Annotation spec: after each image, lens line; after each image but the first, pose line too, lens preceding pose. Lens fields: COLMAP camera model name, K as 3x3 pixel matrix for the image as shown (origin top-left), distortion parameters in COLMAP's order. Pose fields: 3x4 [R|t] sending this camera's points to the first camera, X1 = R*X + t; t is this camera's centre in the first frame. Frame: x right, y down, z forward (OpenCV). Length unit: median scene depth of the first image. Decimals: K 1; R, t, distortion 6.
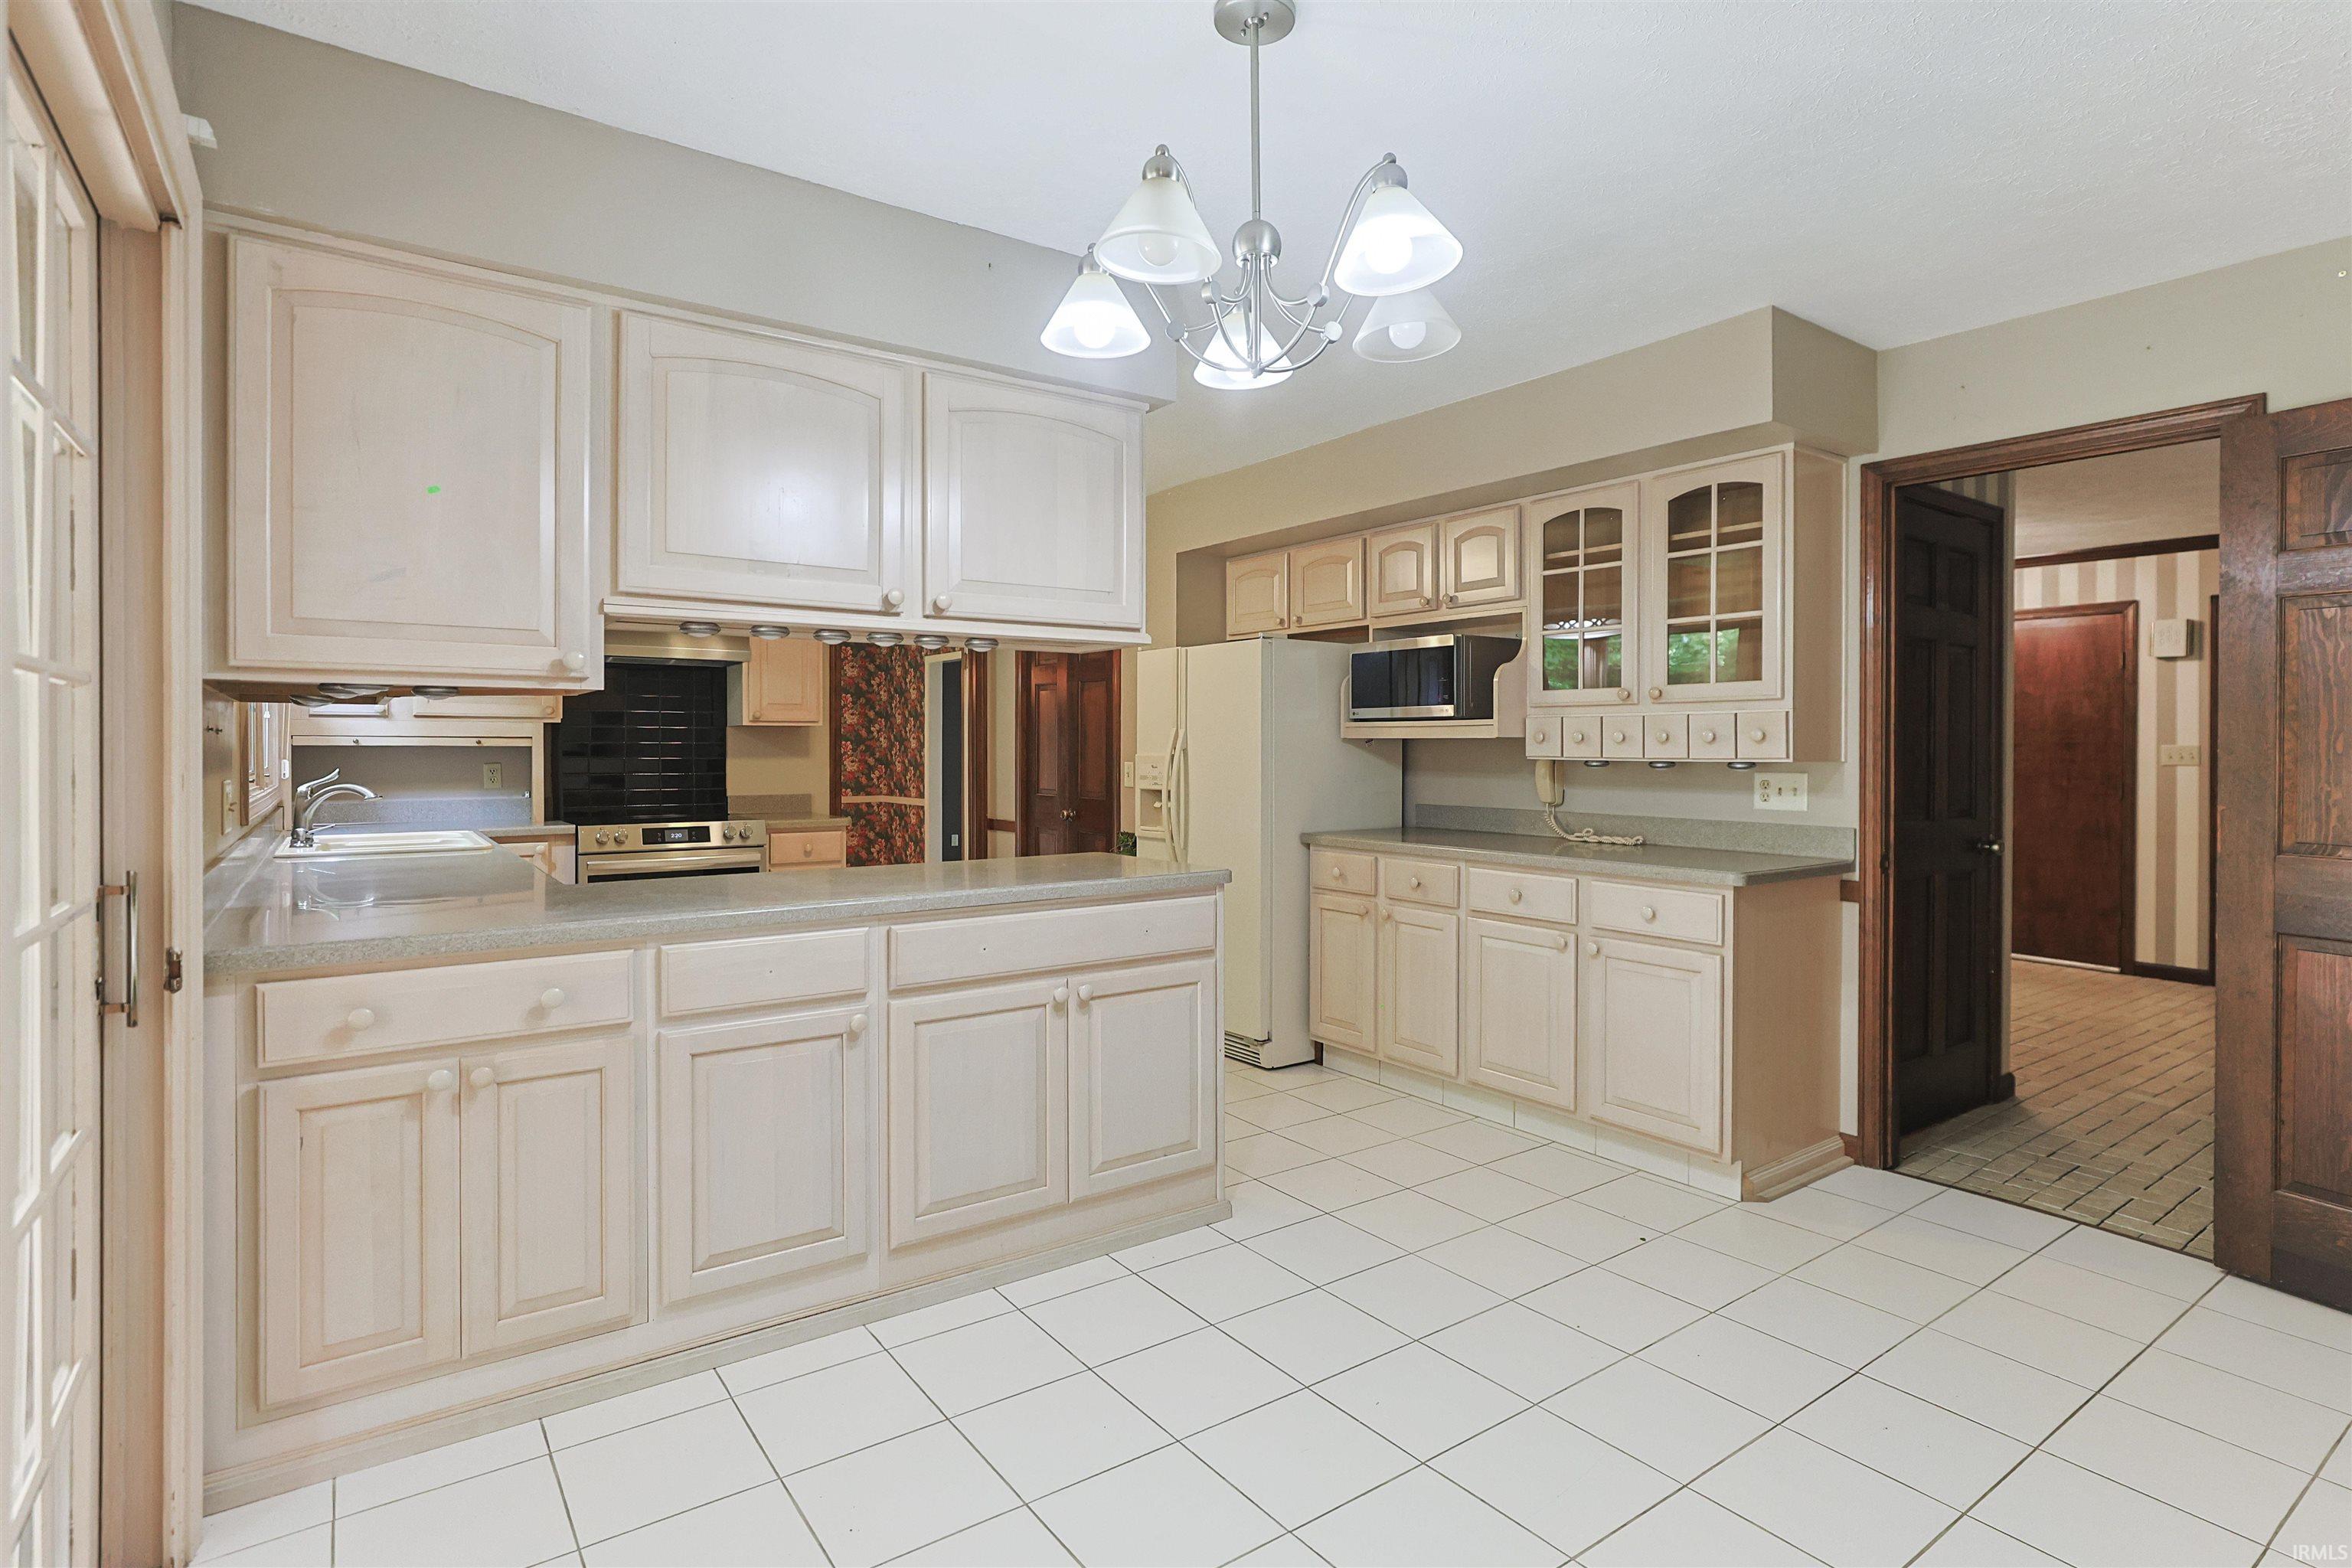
lens RADIAL K [[1190.6, 0, 1171.0], [0, 1190.6, 748.9], [0, 0, 1]] dist [-0.002819, -0.000185]
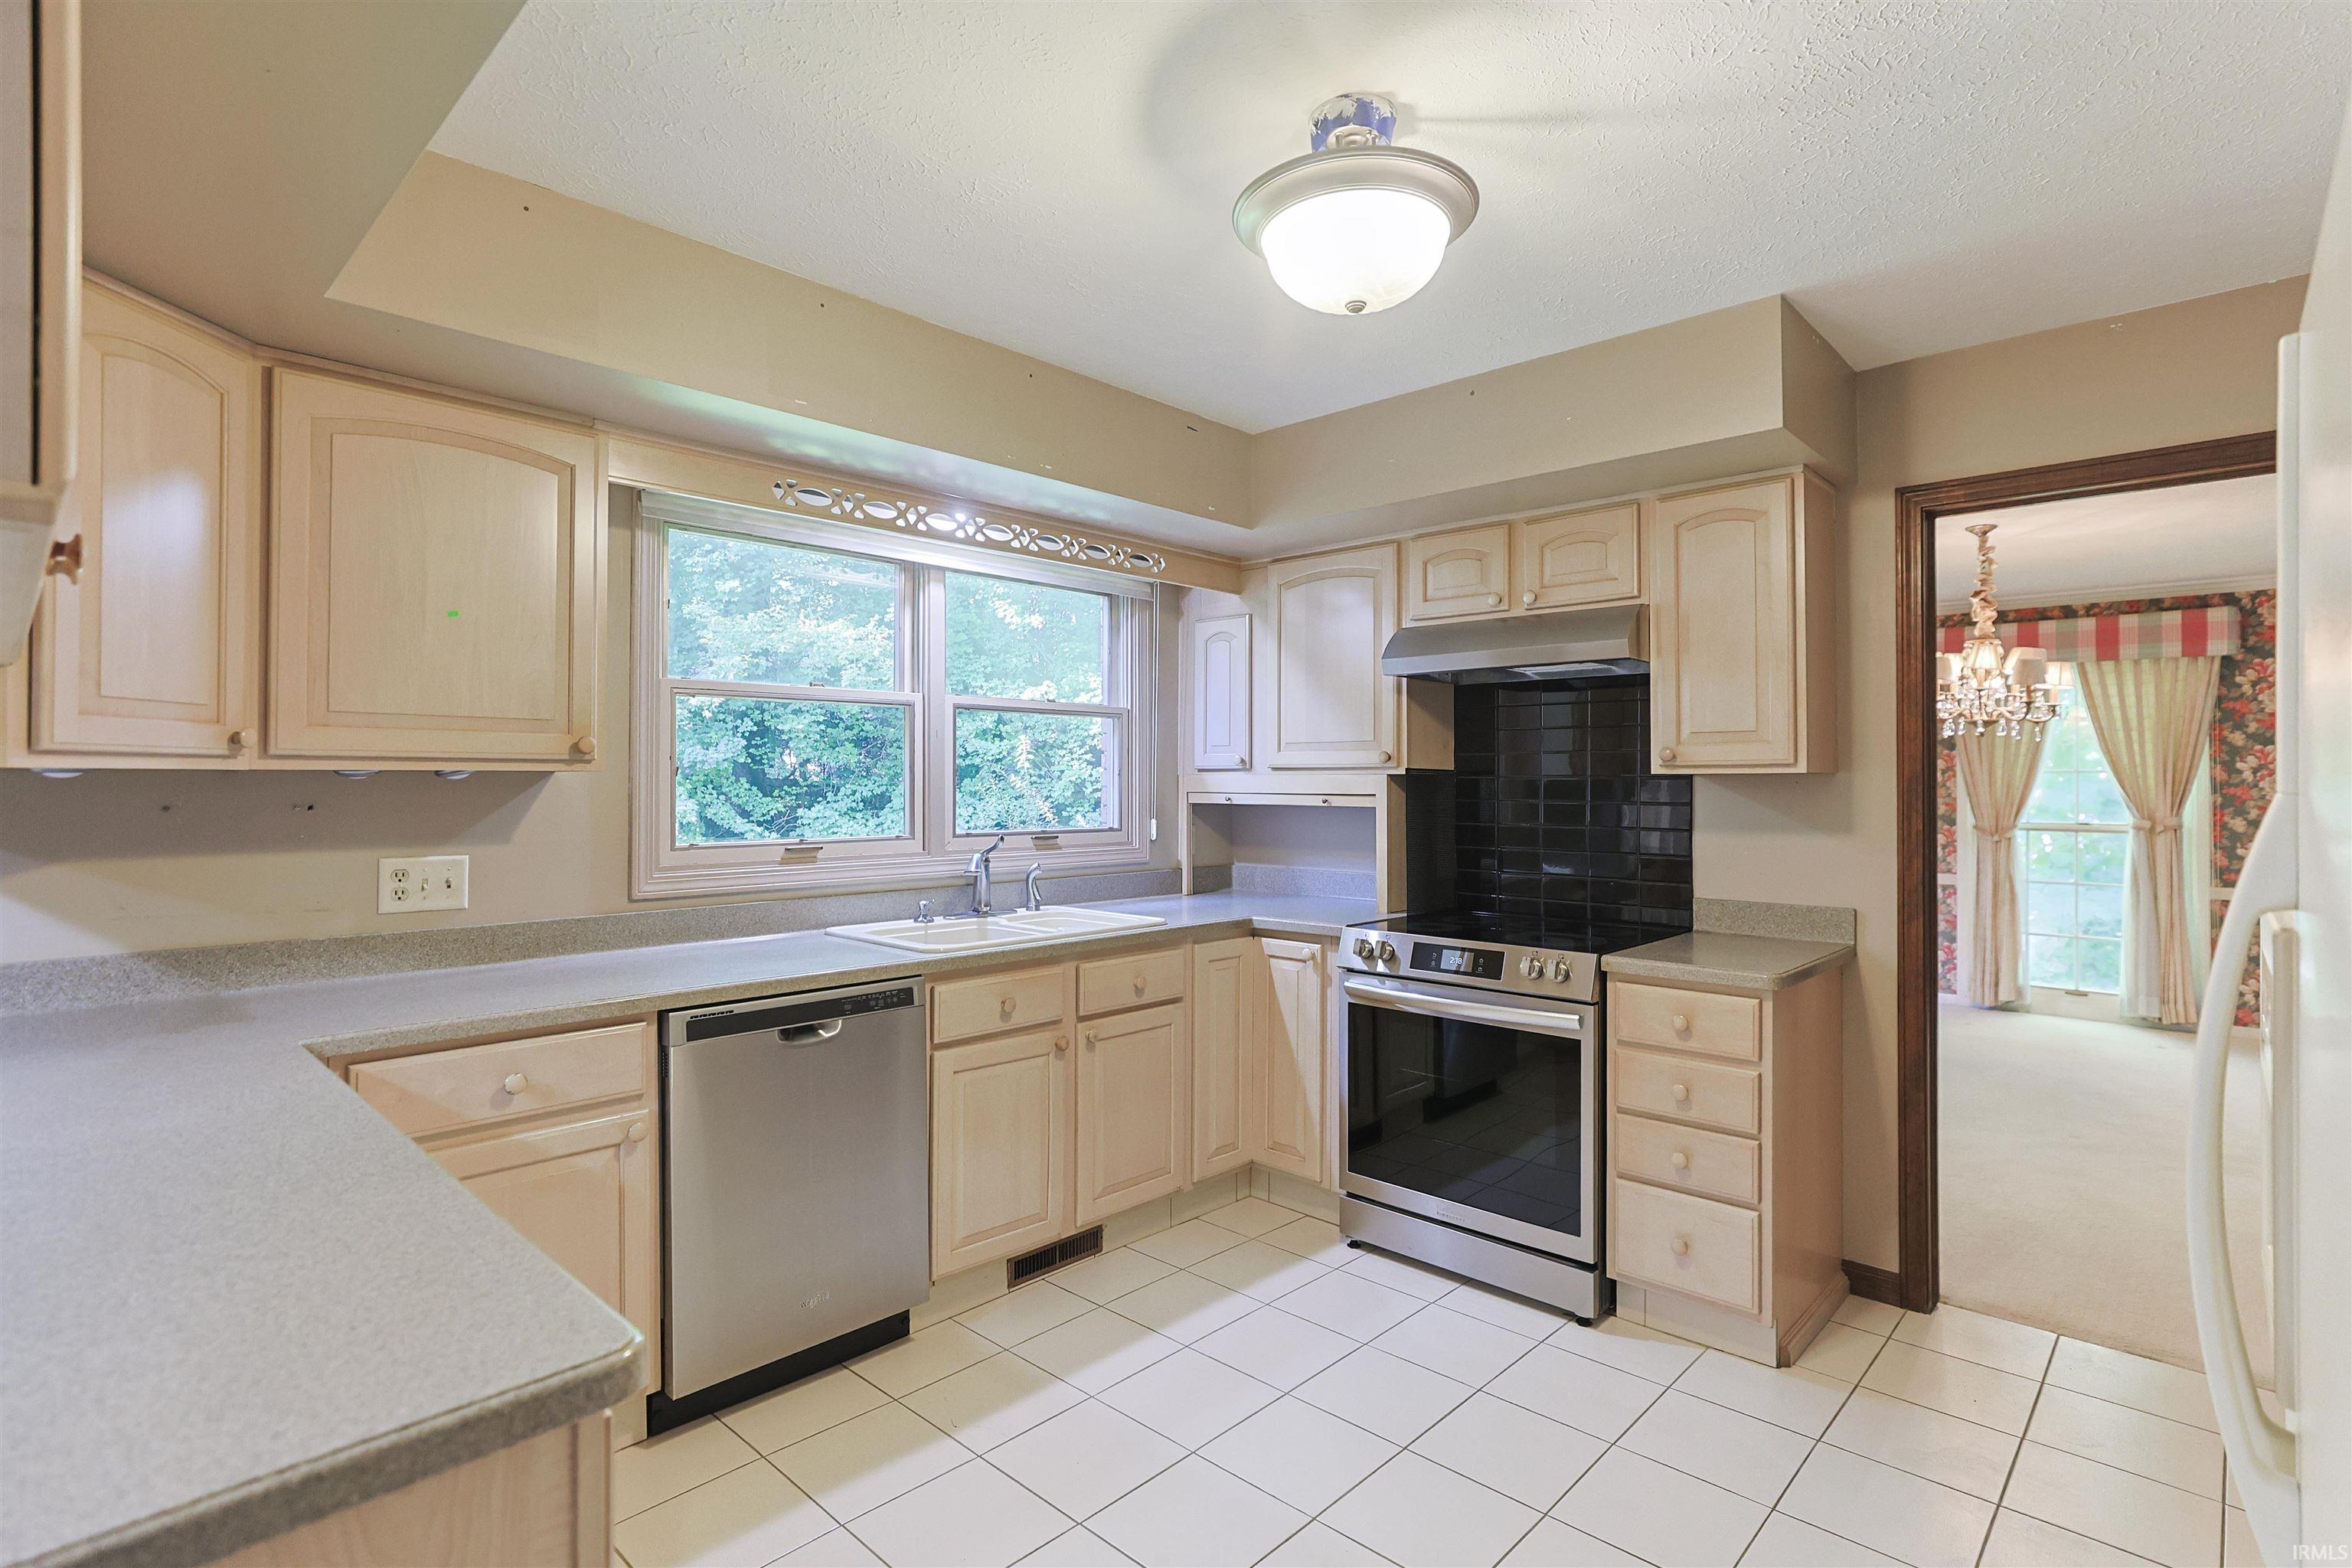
lens RADIAL K [[1146.7, 0, 1286.6], [0, 1146.7, 770.5], [0, 0, 1]] dist [-0.004376, 0.000216]
pose [[0.234853, -0.006667, -0.972008, 0.129380], [-0.000872, 0.999975, -0.007070, -0.019537], [0.972030, 0.002508, 0.234842, 0.781968]]
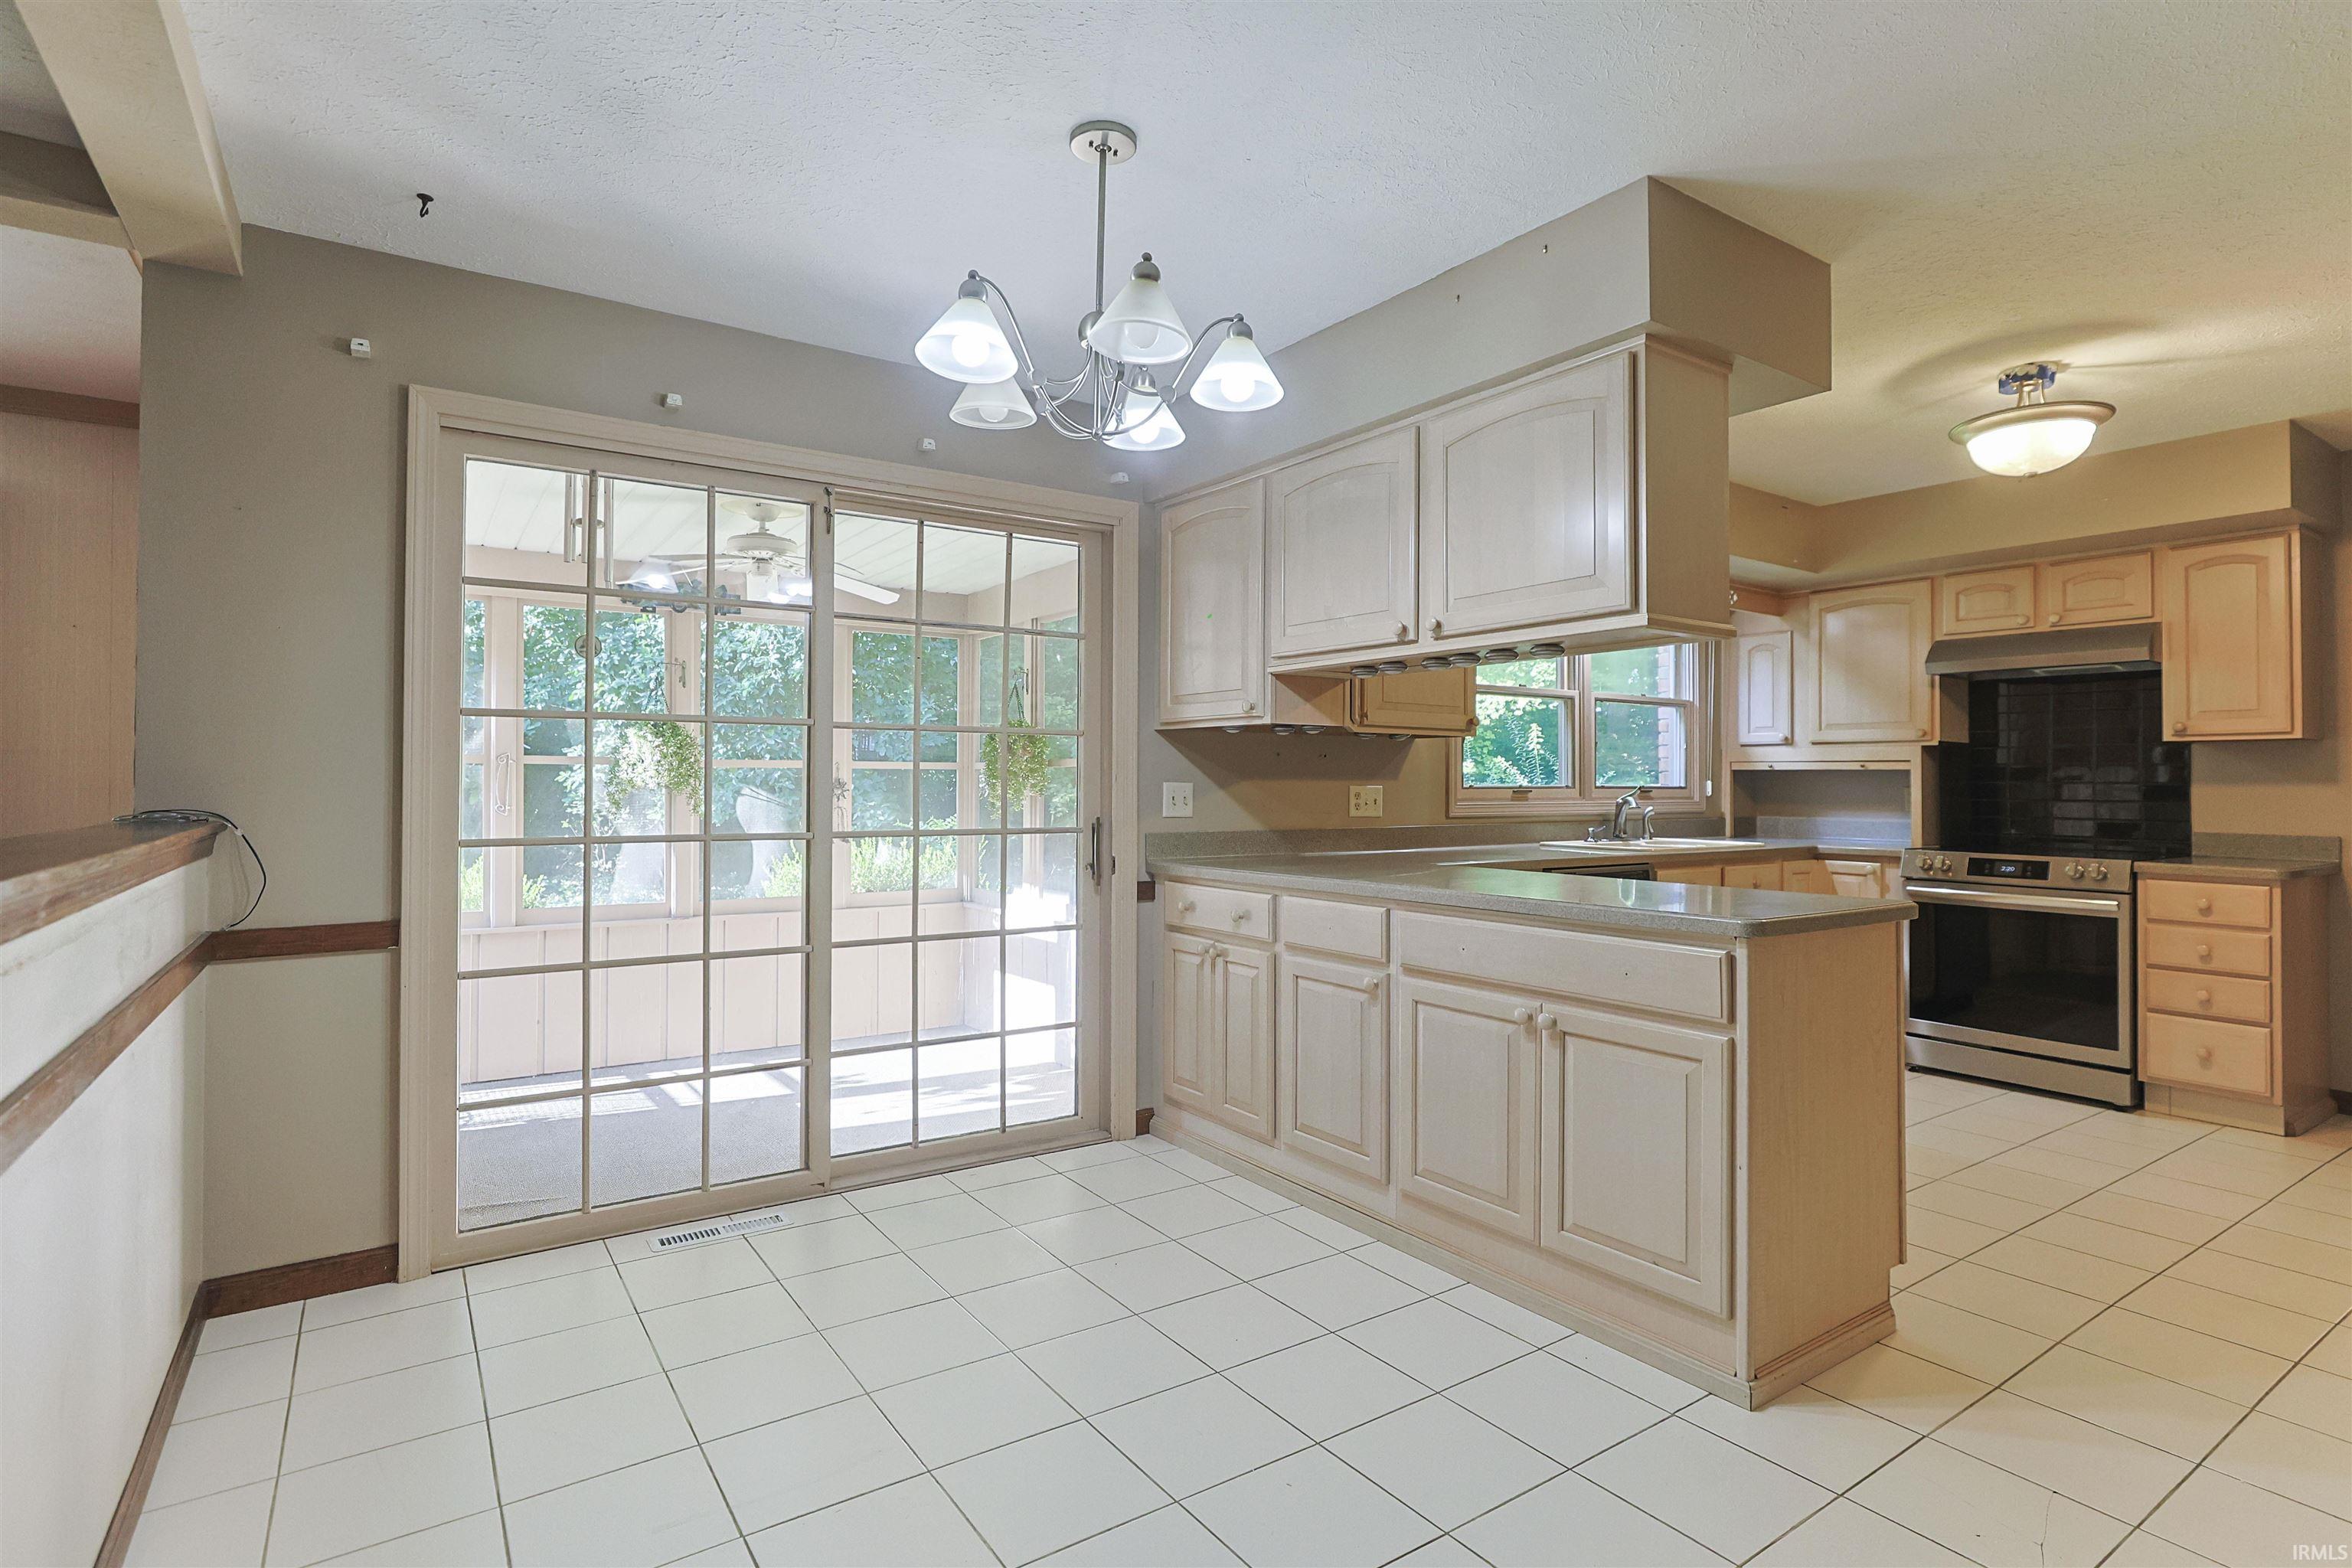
lens RADIAL K [[1191.9, 0, 1180.2], [0, 1191.9, 765.6], [0, 0, 1]] dist [-0.039934, 0.021664]
pose [[-0.038237, -0.013719, -0.999175, 0.477756], [-0.008167, 0.999877, -0.013416, 0.012915], [0.999235, 0.007648, -0.038344, 0.422608]]
